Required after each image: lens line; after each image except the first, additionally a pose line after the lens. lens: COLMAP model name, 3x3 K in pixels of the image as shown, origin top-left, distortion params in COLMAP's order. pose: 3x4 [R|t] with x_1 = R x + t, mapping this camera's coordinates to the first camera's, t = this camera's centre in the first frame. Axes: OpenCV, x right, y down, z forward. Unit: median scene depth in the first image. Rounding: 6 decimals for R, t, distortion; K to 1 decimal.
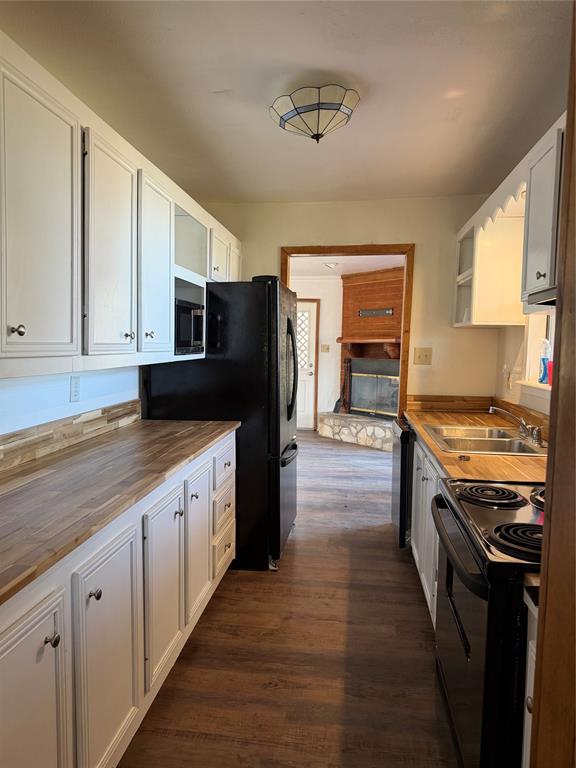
lens RADIAL K [[545.4, 0, 286.5], [0, 545.4, 385.4], [0, 0, 1]] dist [0.066938, -0.050090]
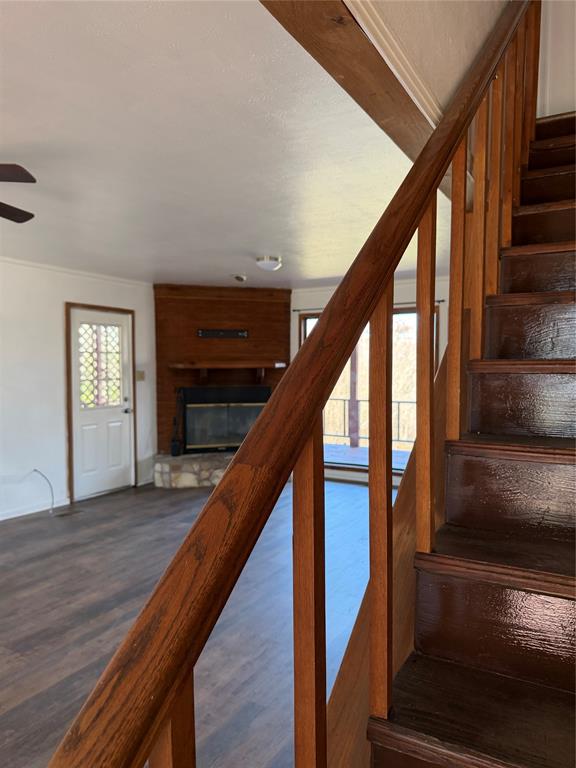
lens RADIAL K [[545.4, 0, 289.7], [0, 545.4, 384.8], [0, 0, 1]] dist [0.066938, -0.050090]
pose [[0.368416, -0.047232, 0.928461, -0.586436], [0.075046, 0.996960, 0.020938, -0.057511], [-0.926627, 0.061963, 0.370840, 0.544359]]
